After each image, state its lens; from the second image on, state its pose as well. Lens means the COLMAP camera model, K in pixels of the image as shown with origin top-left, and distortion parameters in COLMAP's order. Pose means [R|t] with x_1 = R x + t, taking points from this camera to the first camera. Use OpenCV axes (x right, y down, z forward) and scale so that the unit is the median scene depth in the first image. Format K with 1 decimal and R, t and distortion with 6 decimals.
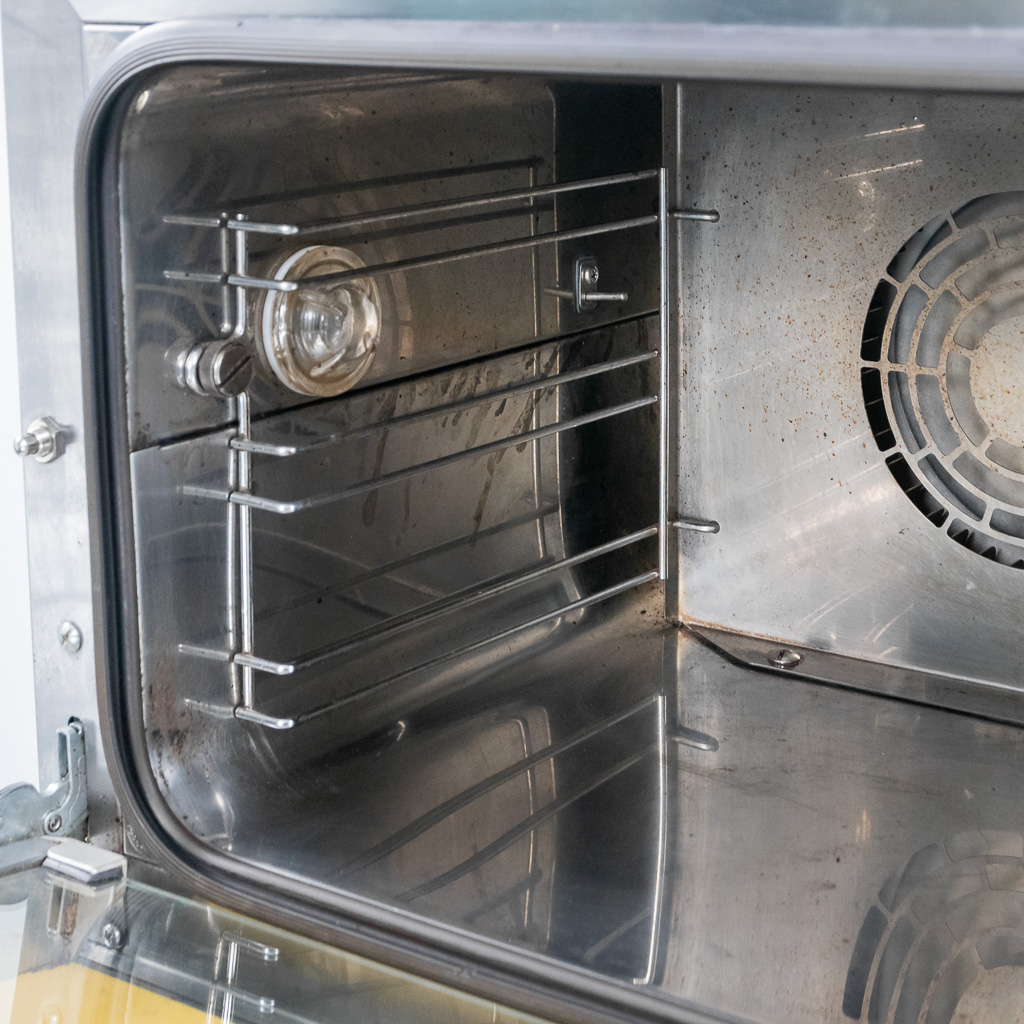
lens RADIAL K [[2223.4, 0, 512.0], [0, 2223.4, 512.0], [0, 0, 1]] dist [-0.000105, 0.132899]
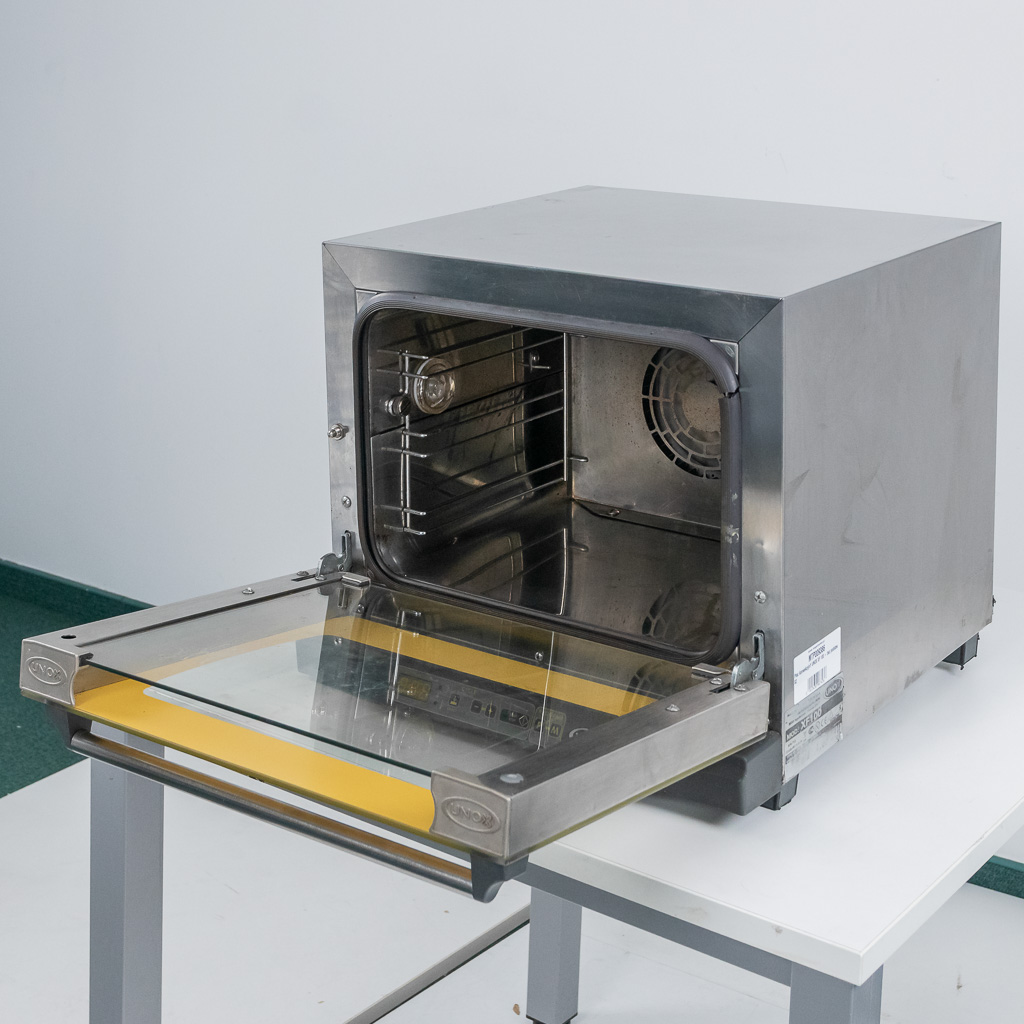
lens RADIAL K [[1869.5, 0, 512.0], [0, 1869.5, 512.0], [0, 0, 1]] dist [-0.004279, -0.002666]
pose [[0.999986, 0.003322, 0.004220, 0.000103], [-0.003541, 0.998581, 0.053144, -0.048999], [-0.004037, -0.053158, 0.998578, -1.165646]]
